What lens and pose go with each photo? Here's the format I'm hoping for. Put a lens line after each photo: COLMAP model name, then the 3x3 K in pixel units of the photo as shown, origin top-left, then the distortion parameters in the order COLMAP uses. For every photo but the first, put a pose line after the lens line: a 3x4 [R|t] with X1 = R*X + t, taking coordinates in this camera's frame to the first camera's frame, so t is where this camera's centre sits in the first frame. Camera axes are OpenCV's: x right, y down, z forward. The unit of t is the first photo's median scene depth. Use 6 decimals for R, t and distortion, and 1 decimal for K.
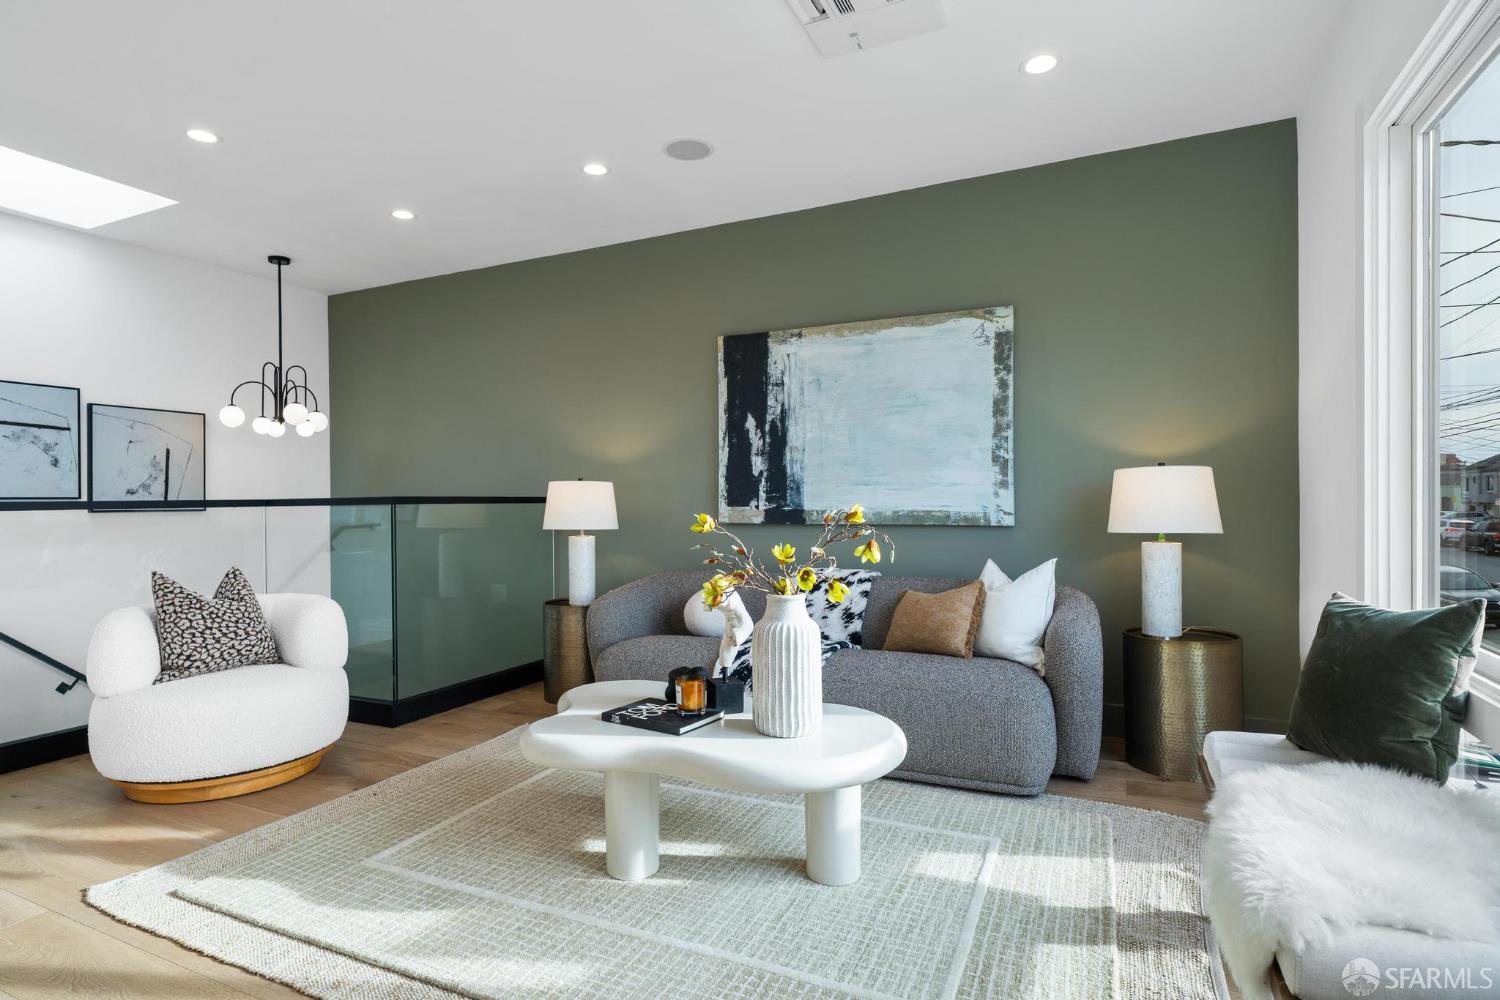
lens RADIAL K [[786.9, 0, 750.0], [0, 786.9, 500.0], [0, 0, 1]] dist [0.000033, 0.001523]
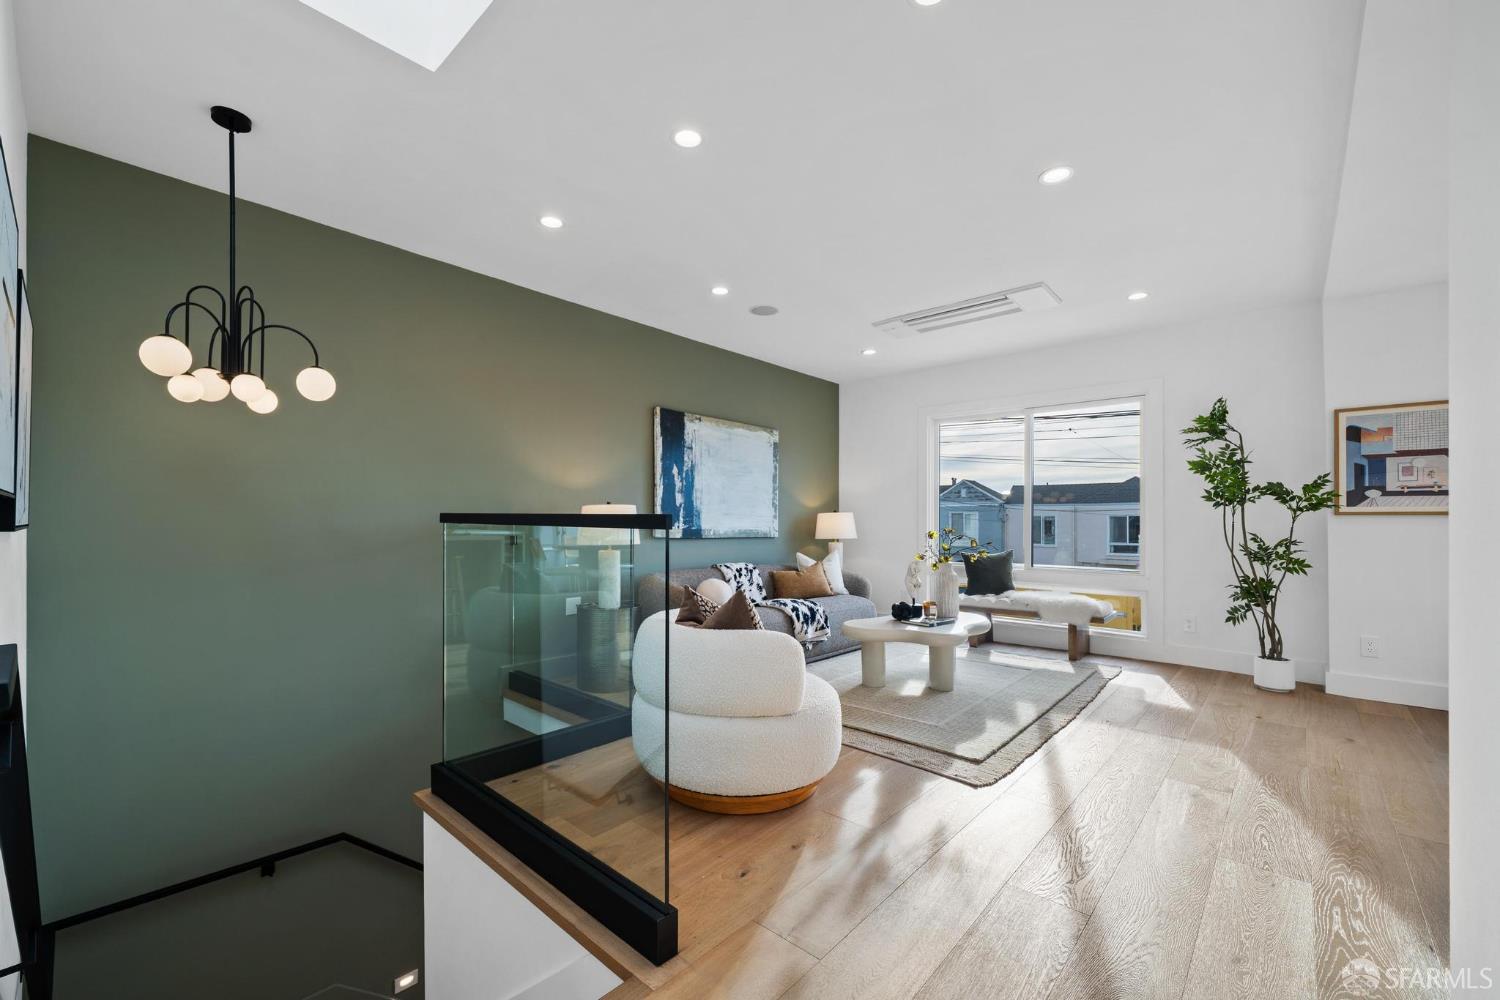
lens RADIAL K [[617.0, 0, 715.9], [0, 617.0, 504.0], [0, 0, 1]] dist [-0.000851, -0.000236]
pose [[0.301464, 0.041369, 0.952580, -1.107577], [-0.012895, 0.999144, -0.039311, 0.010428], [-0.953390, -0.000432, 0.301739, 0.587334]]
